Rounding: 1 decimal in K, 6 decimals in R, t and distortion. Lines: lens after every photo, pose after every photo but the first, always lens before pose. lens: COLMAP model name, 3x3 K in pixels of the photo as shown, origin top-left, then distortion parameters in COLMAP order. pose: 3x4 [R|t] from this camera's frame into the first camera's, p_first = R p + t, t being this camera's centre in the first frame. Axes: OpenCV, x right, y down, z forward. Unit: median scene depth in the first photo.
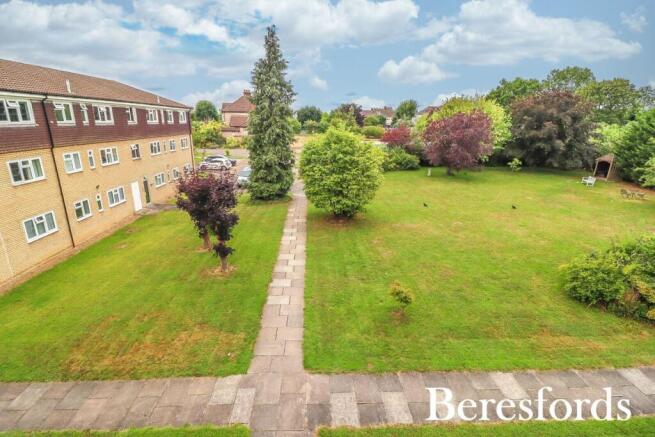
lens RADIAL K [[307.7, 0, 321.6], [0, 307.7, 221.8], [0, 0, 1]] dist [0.001424, -0.015217]
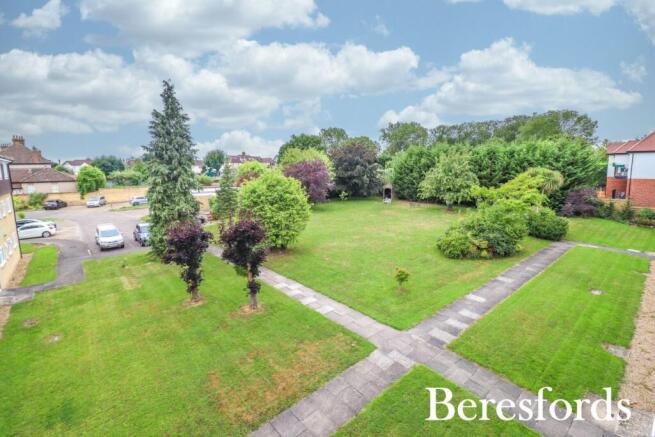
lens RADIAL K [[305.4, 0, 327.4], [0, 305.4, 212.8], [0, 0, 1]] dist [-0.002280, -0.011764]
pose [[0.775199, -0.117736, 0.620649, -0.627827], [0.222347, 0.970462, -0.093620, -0.000476], [-0.591294, 0.210574, 0.778479, -0.015430]]
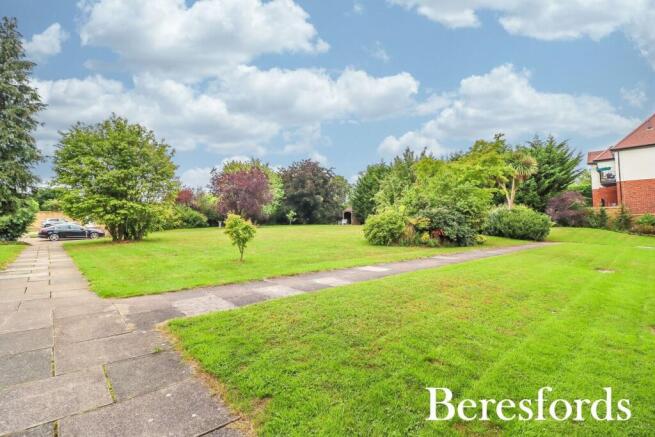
lens RADIAL K [[305.4, 0, 327.4], [0, 305.4, 212.8], [0, 0, 1]] dist [-0.002280, -0.011764]
pose [[0.758438, 0.003345, 0.651737, -0.058178], [0.222740, 0.938444, -0.264024, 0.309226], [-0.612502, 0.345414, 0.711006, 0.186515]]
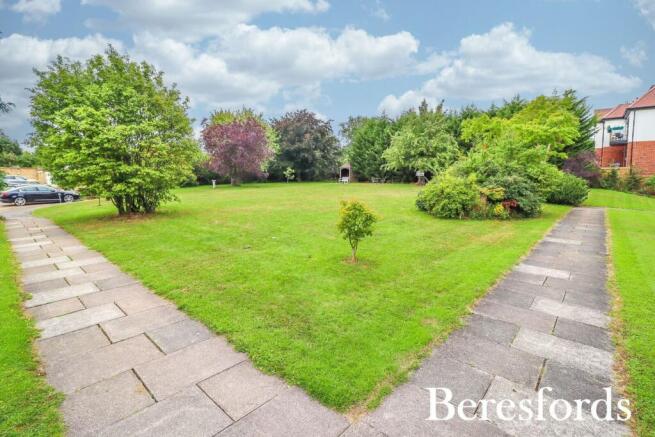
lens RADIAL K [[305.4, 0, 327.4], [0, 305.4, 212.8], [0, 0, 1]] dist [-0.002280, -0.011764]
pose [[0.692961, -0.105637, 0.713194, -0.133202], [0.242646, 0.965673, -0.092728, 0.178959], [-0.678917, 0.237311, 0.694806, 0.424173]]
